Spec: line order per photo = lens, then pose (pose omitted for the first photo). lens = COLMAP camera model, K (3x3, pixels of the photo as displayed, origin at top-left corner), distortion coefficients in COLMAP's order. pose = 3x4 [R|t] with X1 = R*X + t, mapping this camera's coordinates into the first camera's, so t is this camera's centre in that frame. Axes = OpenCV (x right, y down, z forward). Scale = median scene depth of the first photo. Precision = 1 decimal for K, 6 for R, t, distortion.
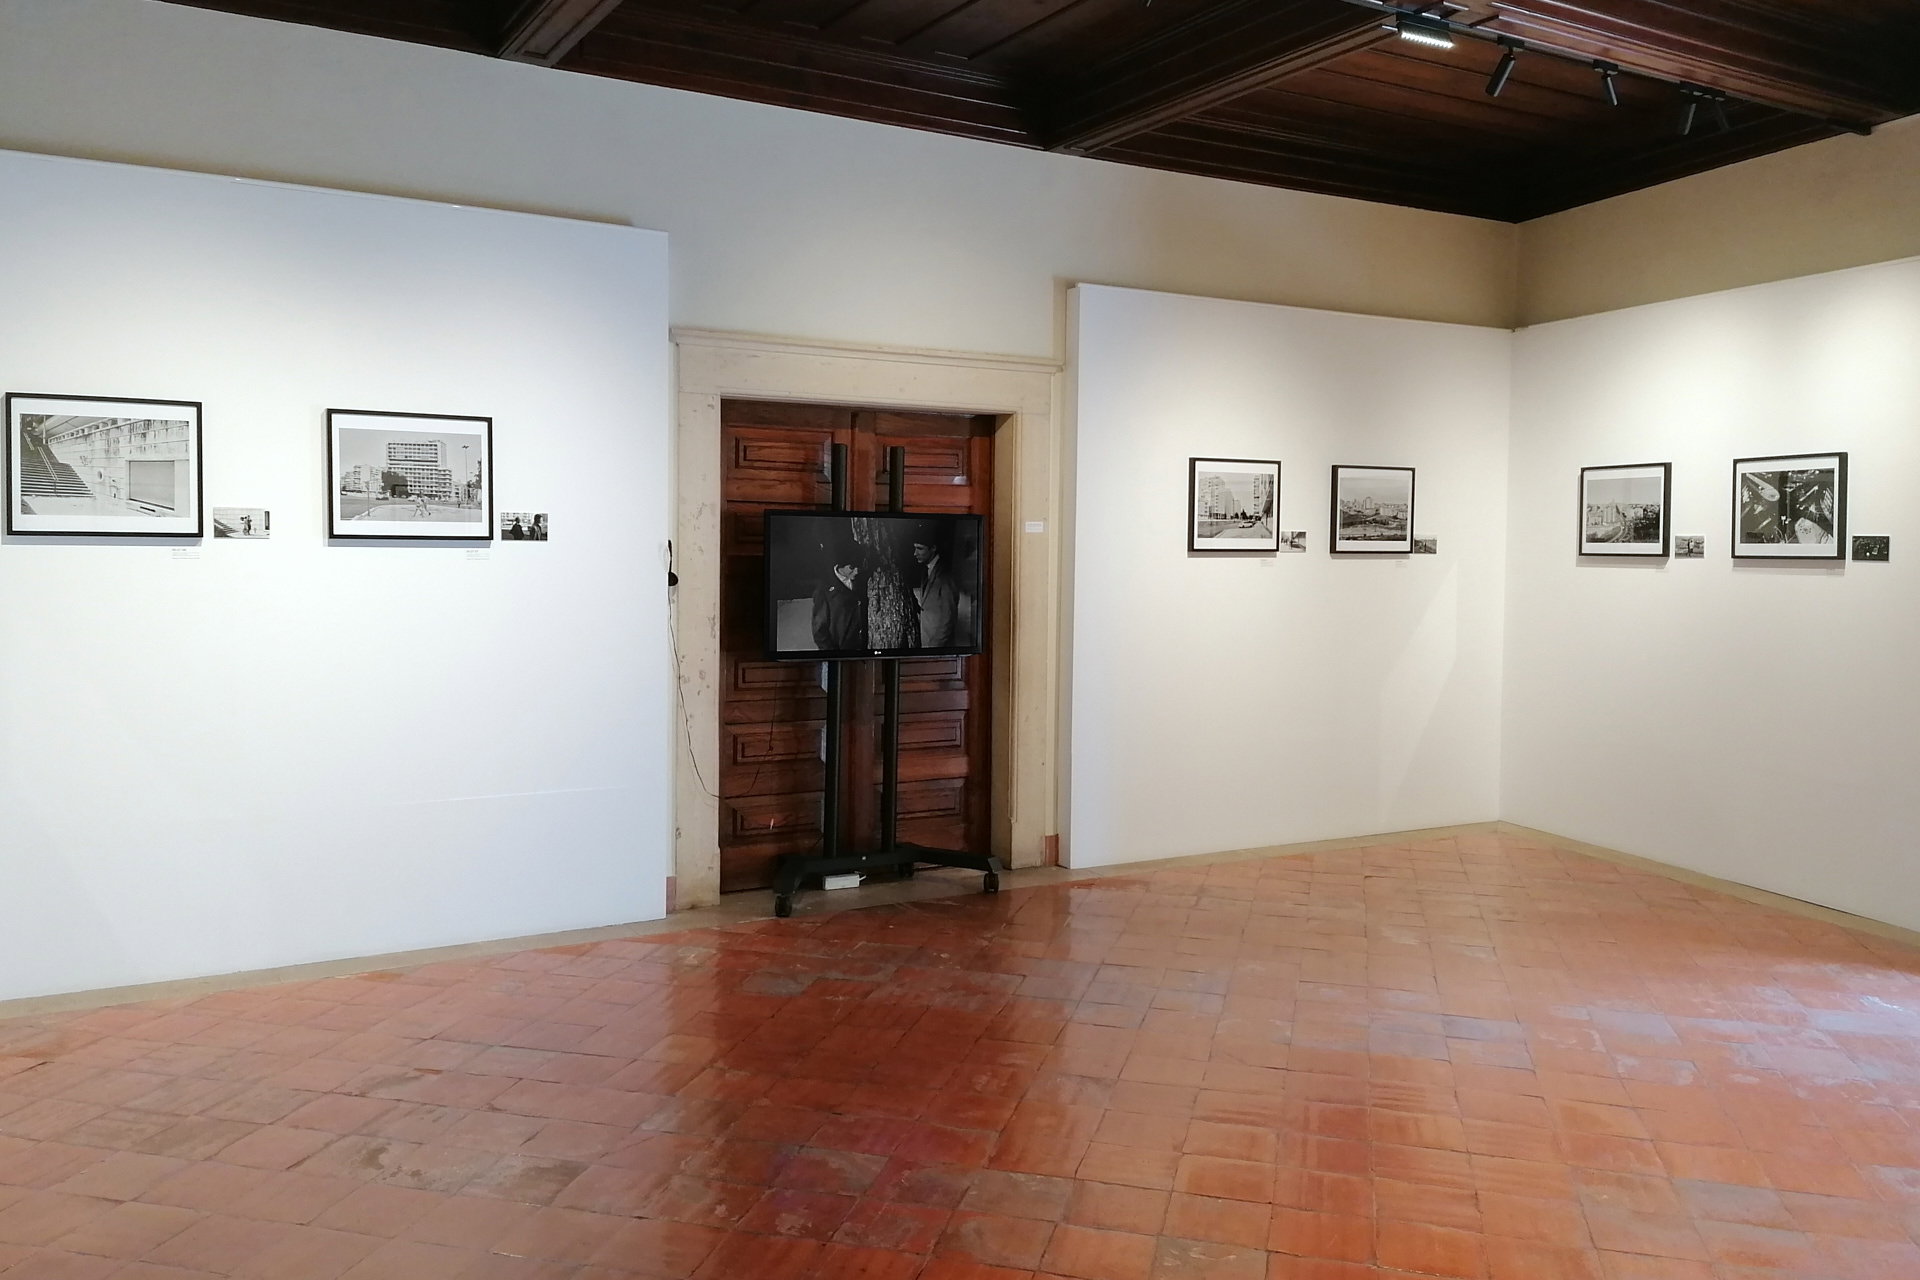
lens RADIAL K [[1447.8, 0, 960.0], [0, 1447.8, 640.0], [0, 0, 1]] dist [0.104429, -0.137836]
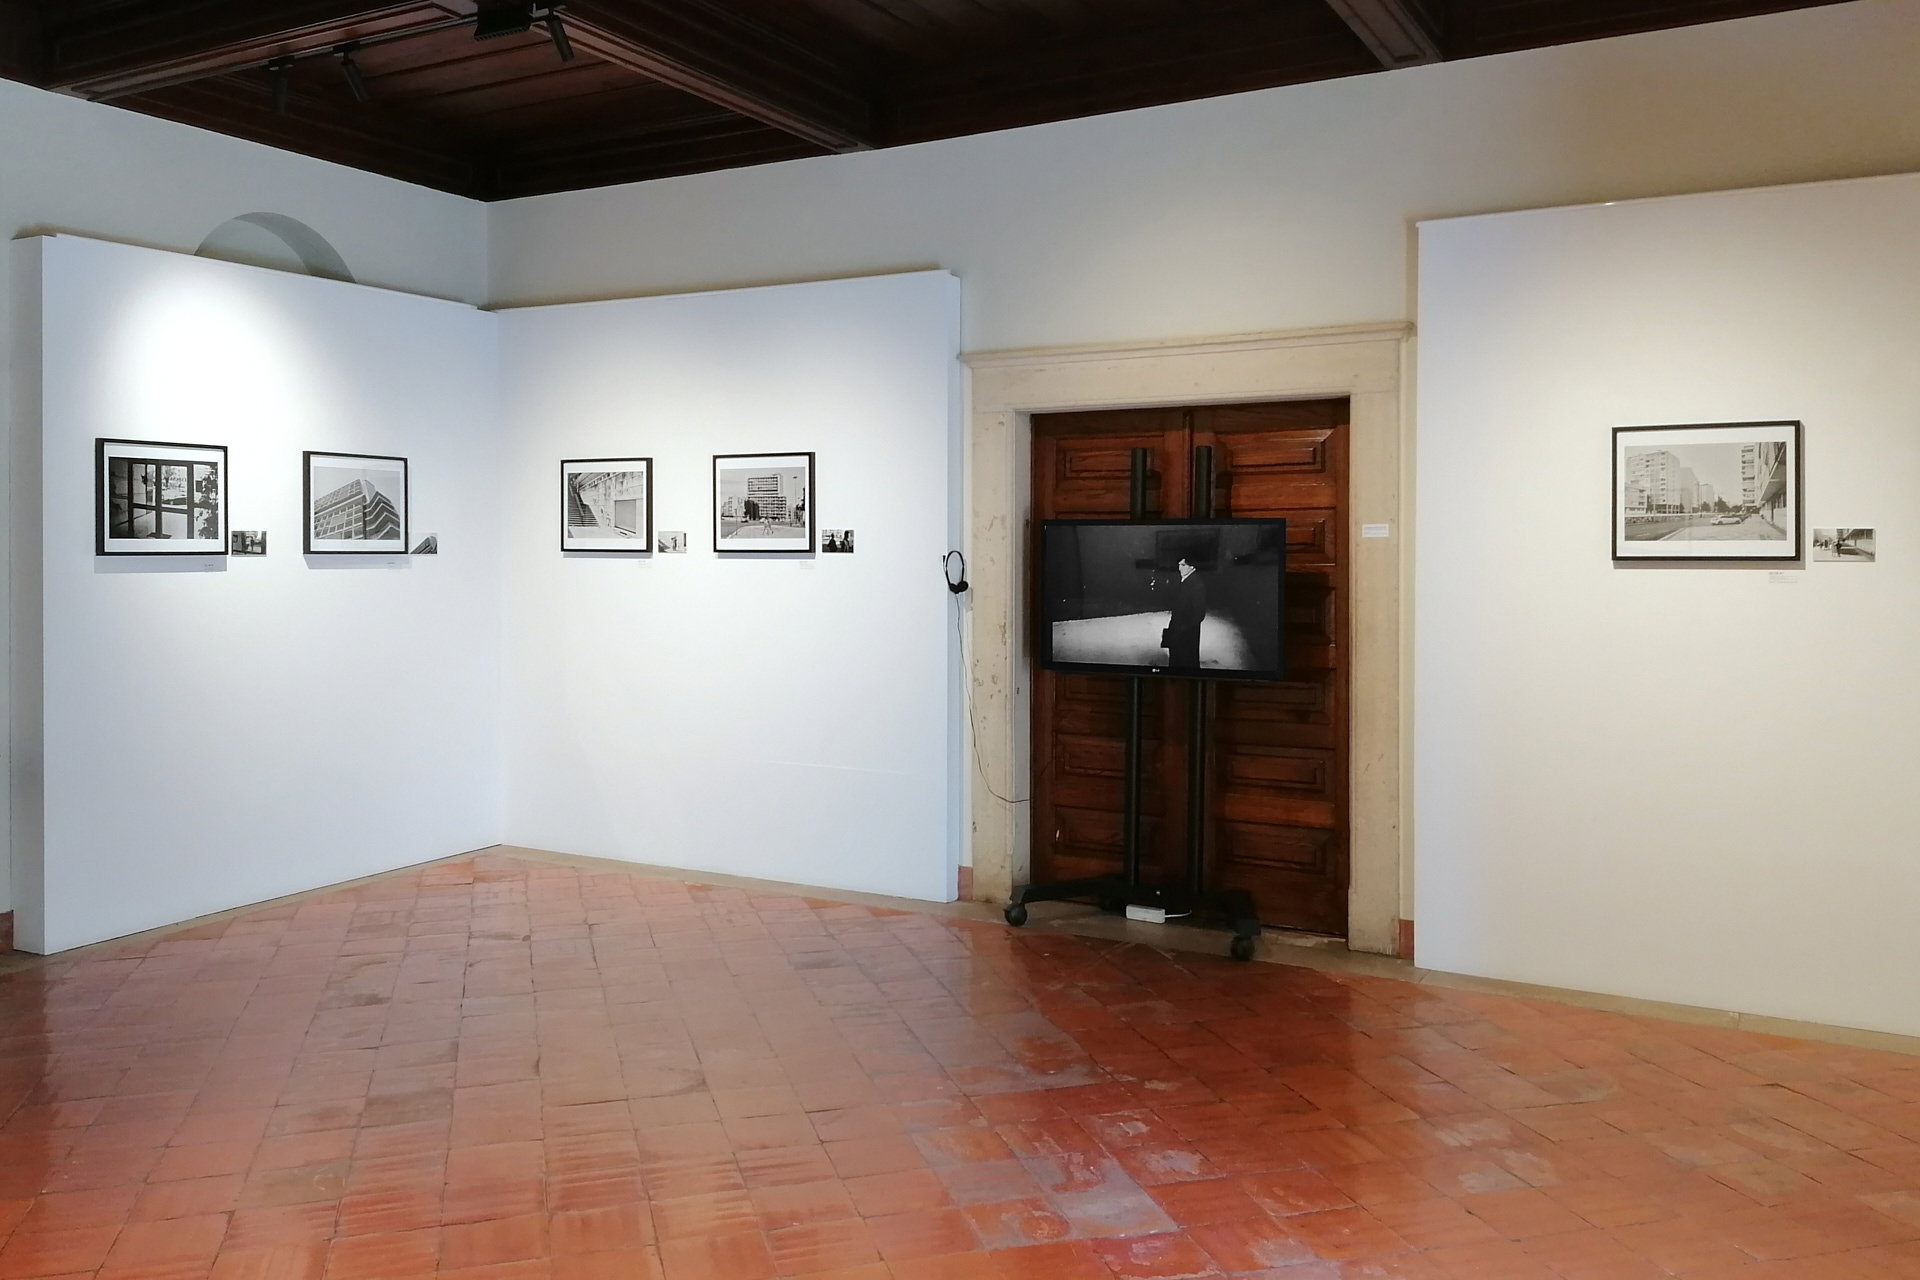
lens RADIAL K [[1490.1, 0, 962.0], [0, 1490.1, 611.4], [0, 0, 1]] dist [0.065814, -0.007722]
pose [[0.534451, 0.023370, -0.844876, 0.654769], [-0.055312, 0.998442, -0.007371, -0.014383], [0.843388, 0.050671, 0.534911, 0.369095]]
